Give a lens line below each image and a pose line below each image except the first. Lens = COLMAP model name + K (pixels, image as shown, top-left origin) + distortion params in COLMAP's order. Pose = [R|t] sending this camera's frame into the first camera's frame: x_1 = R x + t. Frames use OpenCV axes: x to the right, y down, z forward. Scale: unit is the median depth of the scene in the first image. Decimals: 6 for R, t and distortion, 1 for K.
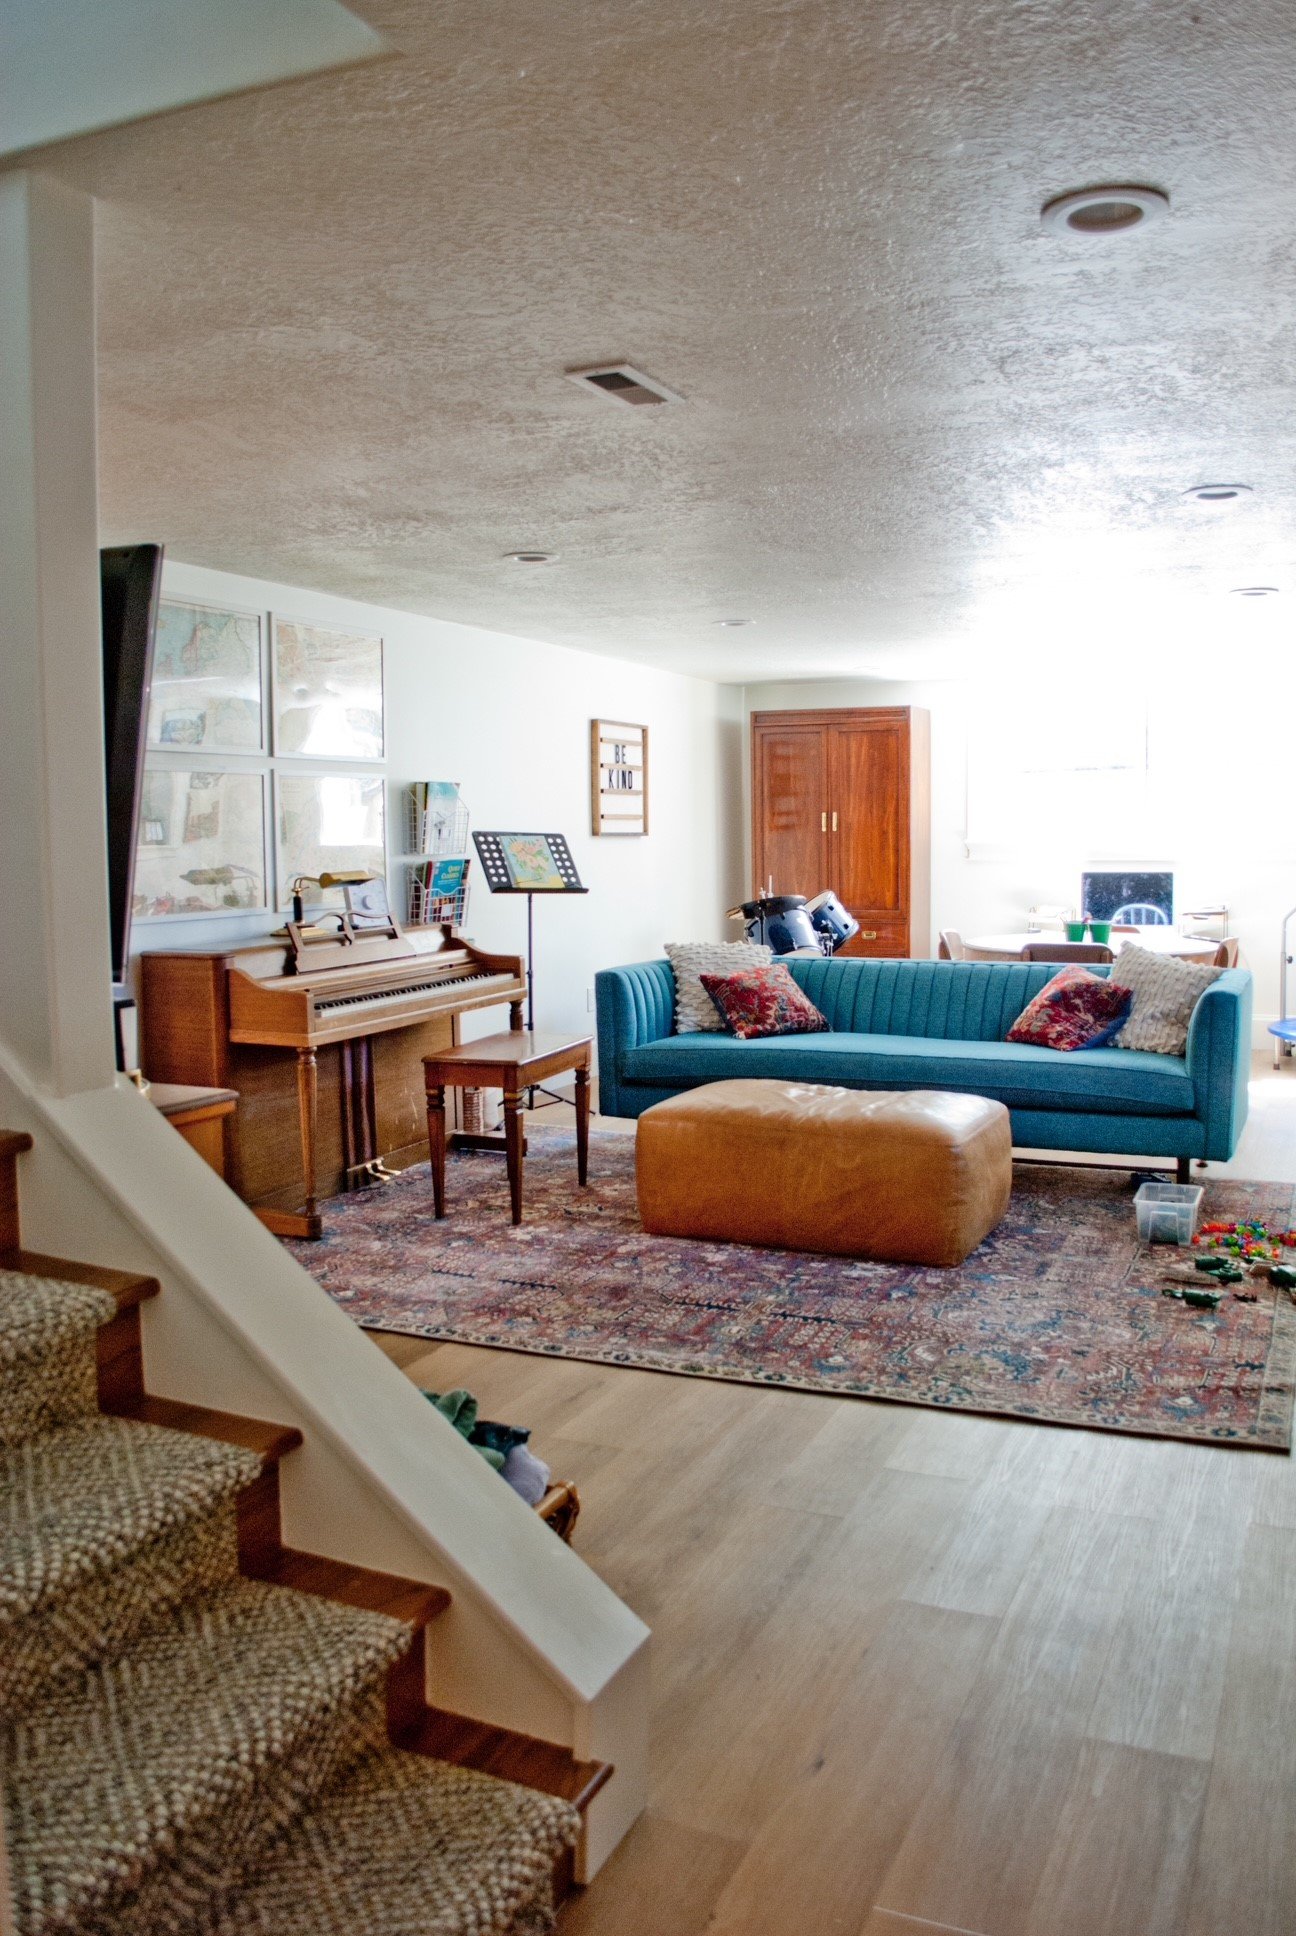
lens RADIAL K [[1532.0, 0, 660.9], [0, 1532.0, 962.5], [0, 0, 1]] dist [-0.081415, 0.010733]
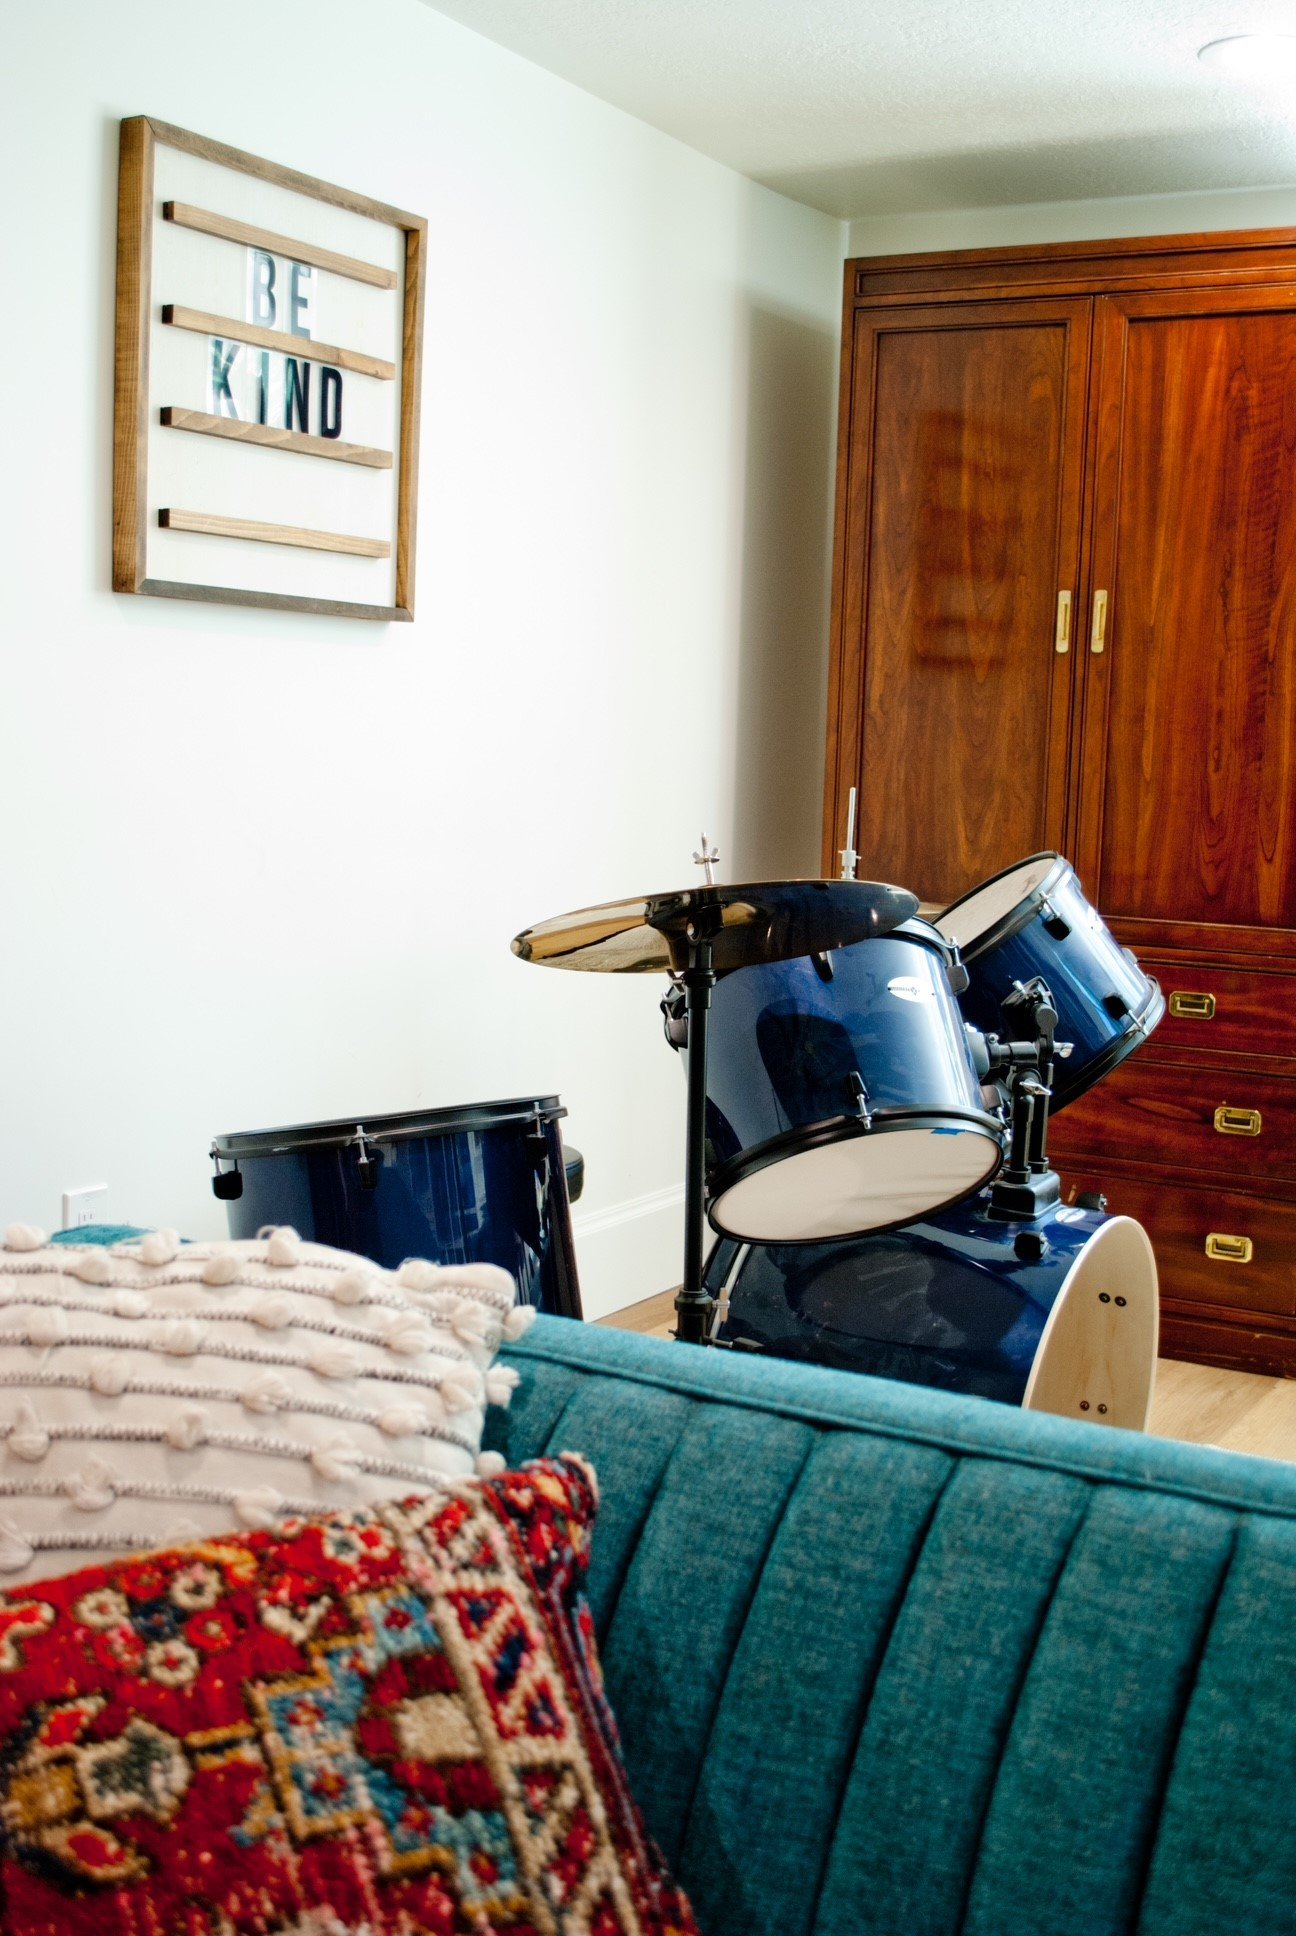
lens RADIAL K [[2206.5, 0, 648.0], [0, 2206.5, 968.0], [0, 0, 1]] dist [-0.020003, -0.013785]
pose [[0.994523, 0.054747, -0.089031, 0.073712], [-0.052539, 0.998255, 0.026962, -0.033222], [0.090352, -0.022137, 0.995664, 0.608378]]
